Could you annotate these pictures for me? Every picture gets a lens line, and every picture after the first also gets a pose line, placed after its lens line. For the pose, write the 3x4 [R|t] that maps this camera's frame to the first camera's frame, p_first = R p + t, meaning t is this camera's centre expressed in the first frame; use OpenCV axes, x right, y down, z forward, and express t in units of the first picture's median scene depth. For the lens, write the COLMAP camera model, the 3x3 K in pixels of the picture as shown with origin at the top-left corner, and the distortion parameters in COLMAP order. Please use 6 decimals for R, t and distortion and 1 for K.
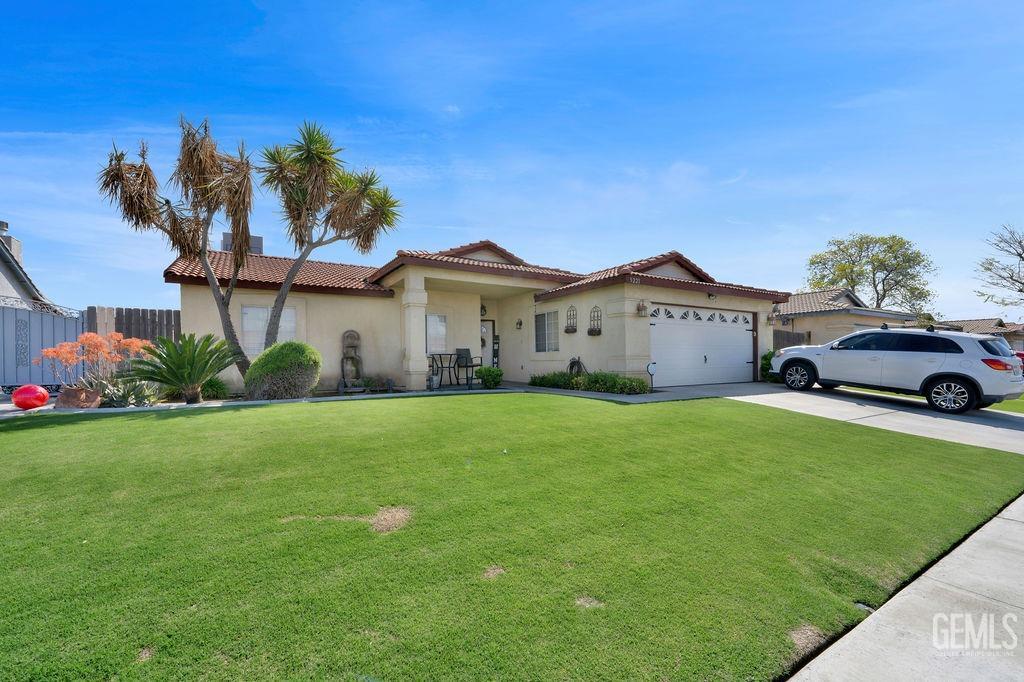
lens RADIAL K [[424.1, 0, 512.0], [0, 424.1, 341.0], [0, 0, 1]] dist [-0.010352, -0.000927]
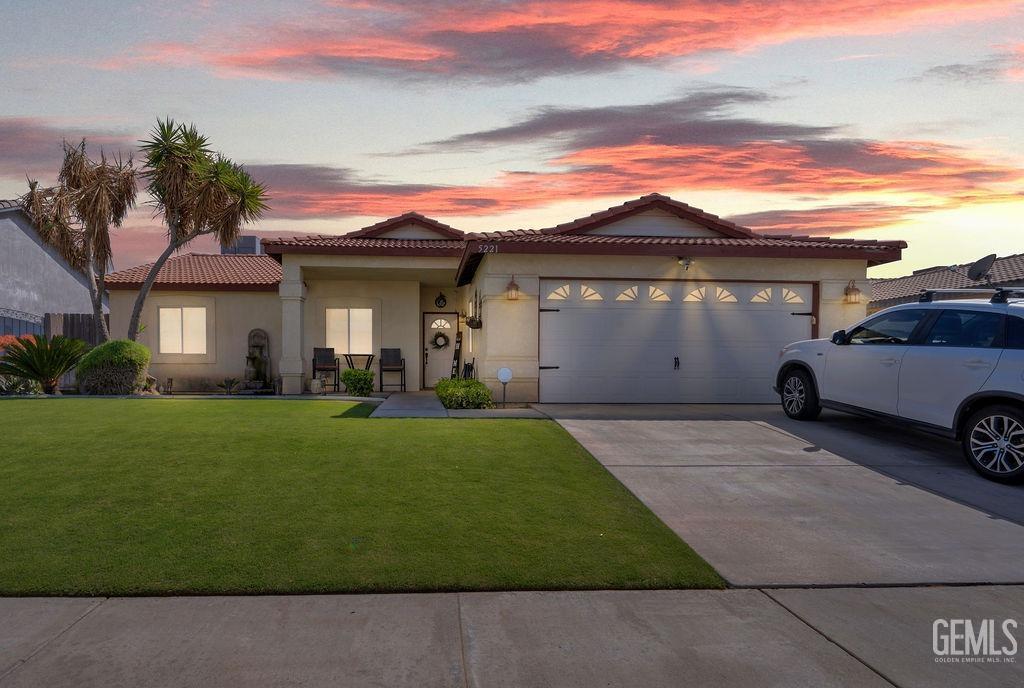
lens RADIAL K [[523.4, 0, 511.8], [0, 523.4, 349.9], [0, 0, 1]] dist [-0.015050, -0.000672]
pose [[0.893532, -0.005251, -0.448969, 0.587755], [0.010256, 0.999909, 0.008717, 0.015465], [0.448882, -0.012393, 0.893505, 0.199894]]
